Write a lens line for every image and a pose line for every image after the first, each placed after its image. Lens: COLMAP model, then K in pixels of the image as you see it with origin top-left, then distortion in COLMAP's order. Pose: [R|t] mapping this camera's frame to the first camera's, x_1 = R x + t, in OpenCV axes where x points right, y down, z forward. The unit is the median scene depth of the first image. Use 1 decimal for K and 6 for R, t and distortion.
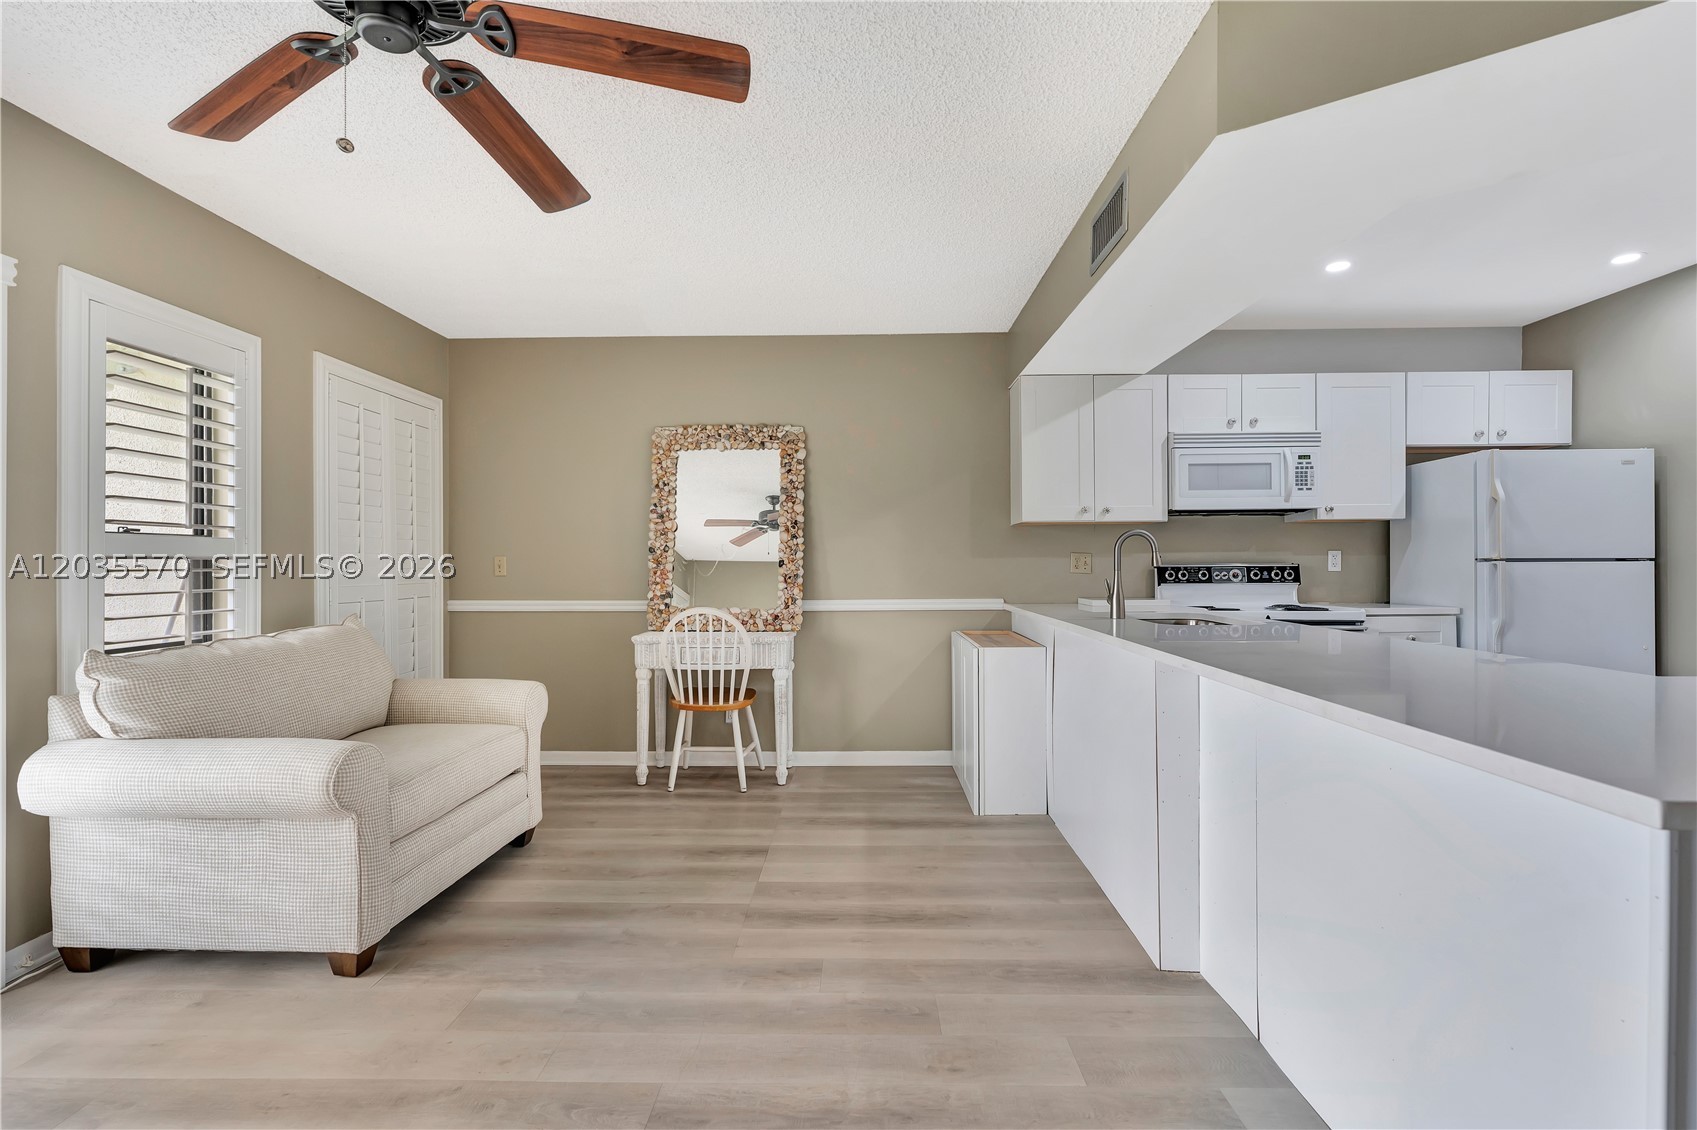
lens RADIAL K [[782.5, 0, 848.4], [0, 782.5, 567.2], [0, 0, 1]] dist [-0.002762, -0.000053]
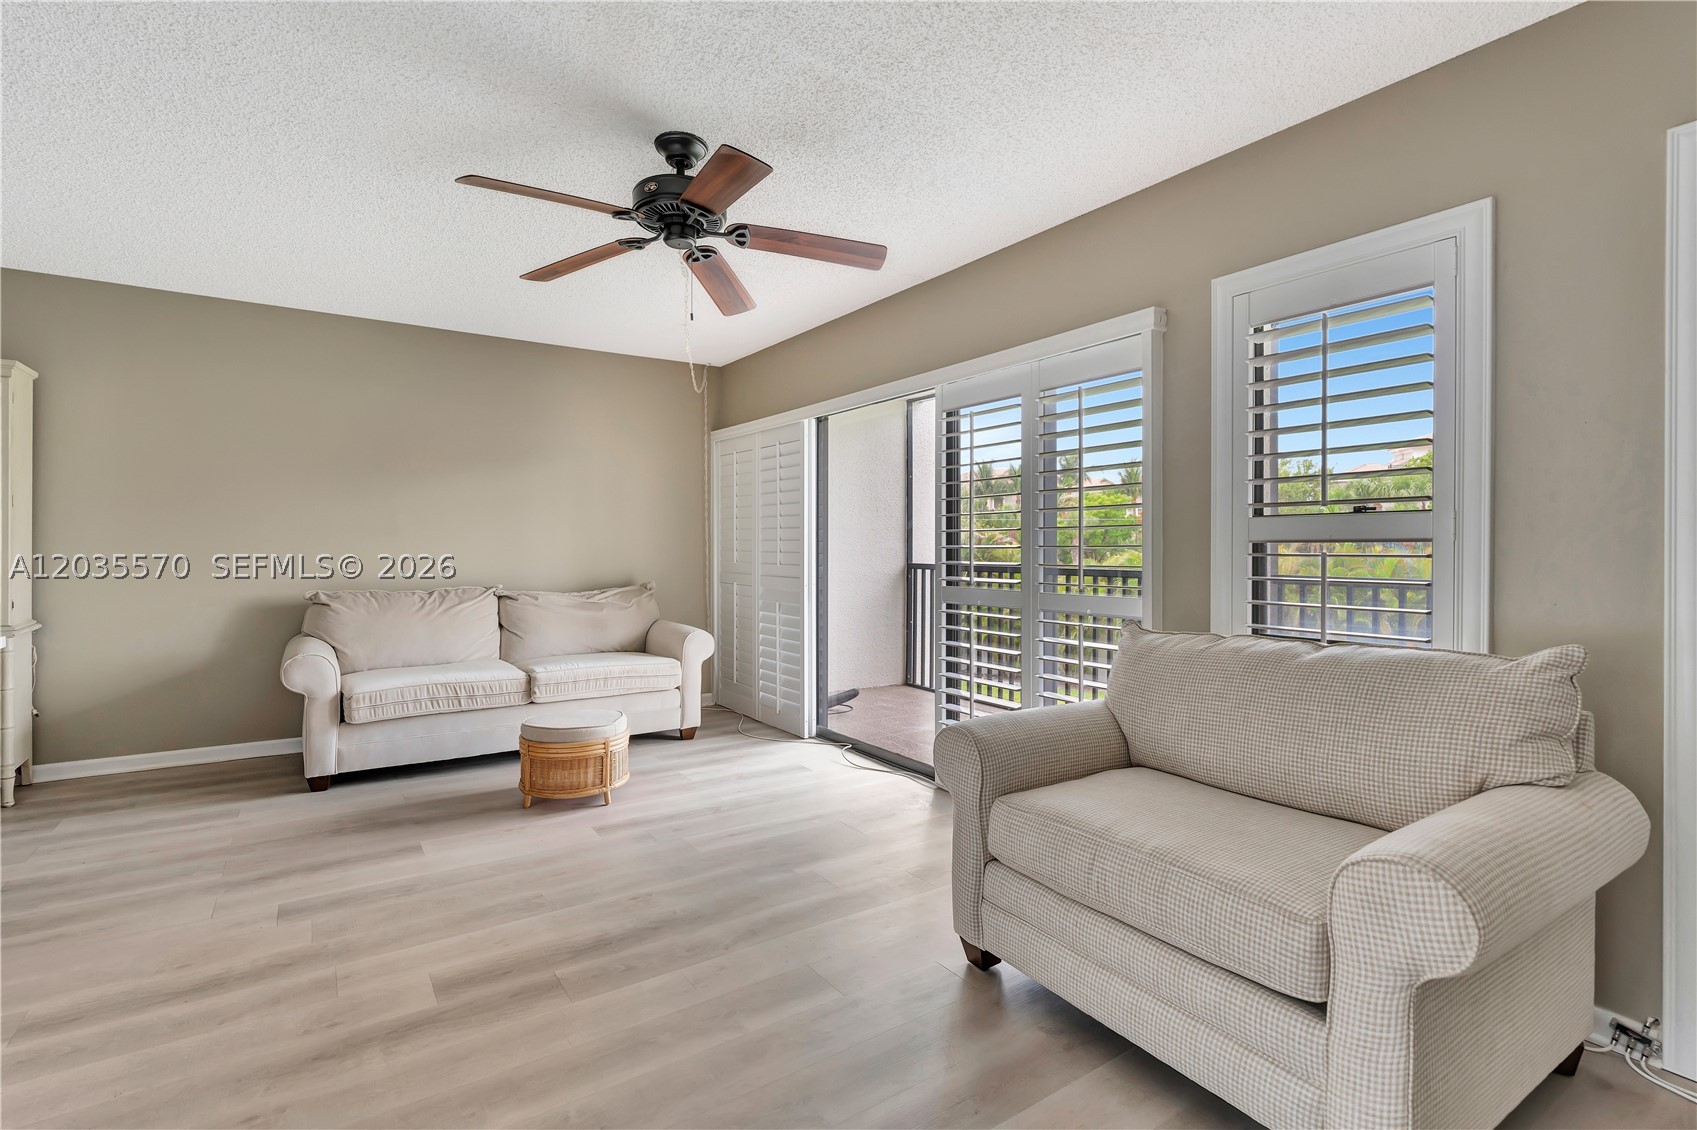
lens RADIAL K [[788.4, 0, 843.6], [0, 788.4, 550.7], [0, 0, 1]] dist [0.000225, 0.000225]
pose [[-0.815869, 0.004661, -0.578218, 0.042604], [-0.001359, 0.999949, 0.009978, -0.005903], [0.578235, 0.008926, -0.815821, 0.906042]]
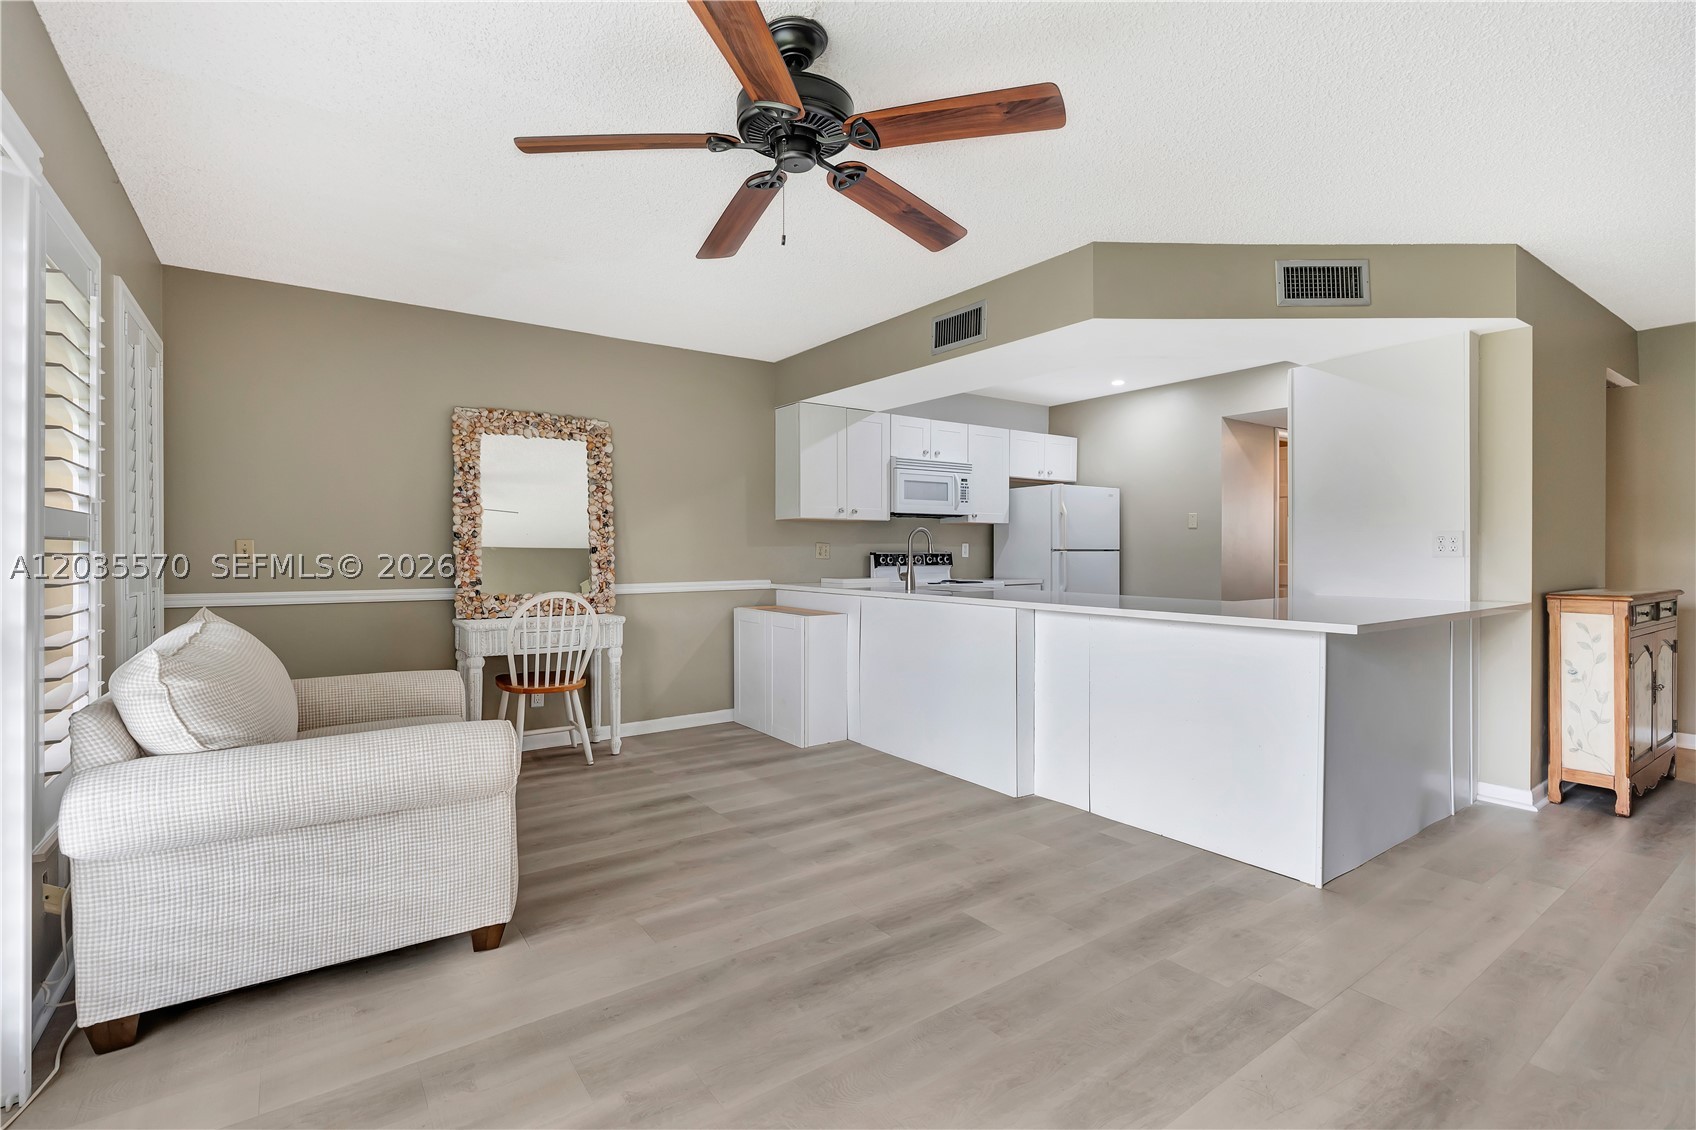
lens RADIAL K [[778.9, 0, 849.3], [0, 778.9, 560.4], [0, 0, 1]] dist [-0.002210, -0.000174]
pose [[0.800720, -0.002886, 0.599032, -0.458826], [-0.000589, 0.999984, 0.005605, 0.003275], [-0.599039, -0.004841, 0.800705, -0.053052]]
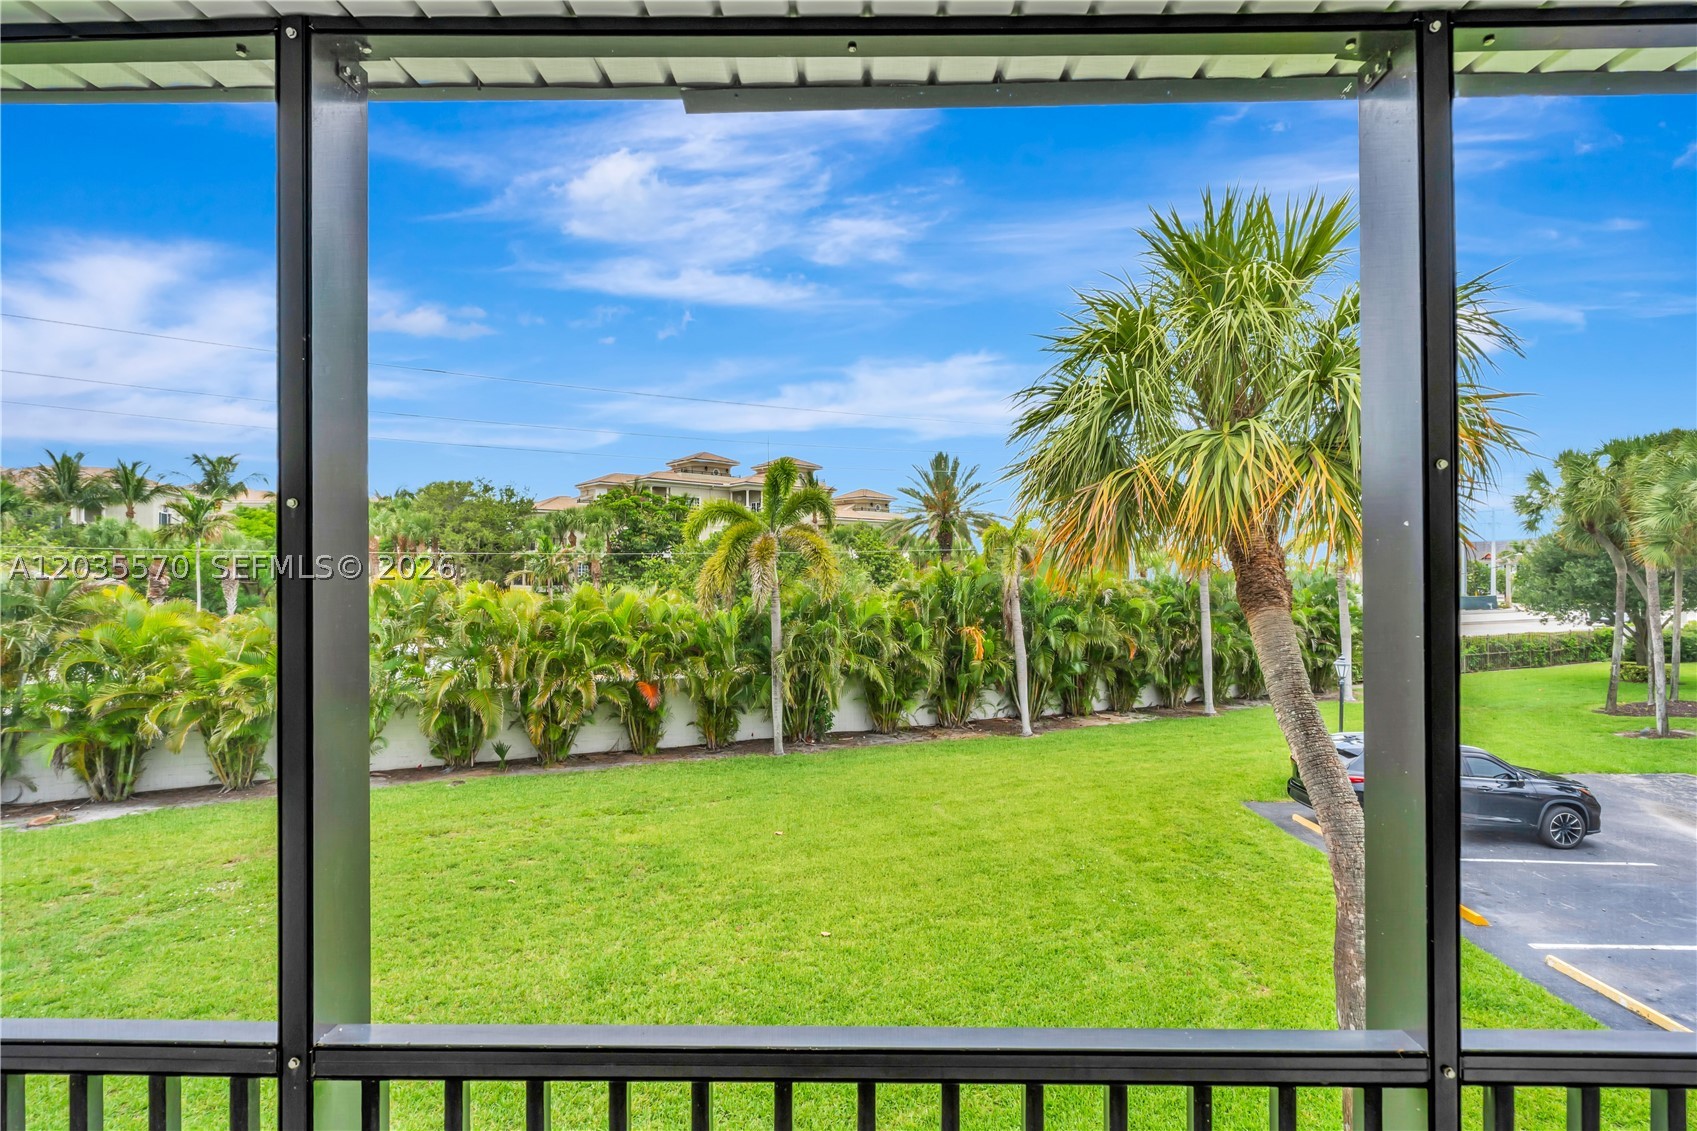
lens RADIAL K [[782.5, 0, 848.4], [0, 782.5, 567.7], [0, 0, 1]] dist [-0.002762, -0.000053]
pose [[0.008273, 0.003282, -0.999960, -0.731422], [-0.000758, 0.999994, 0.003276, -0.121022], [0.999965, 0.000731, 0.008275, 0.178700]]
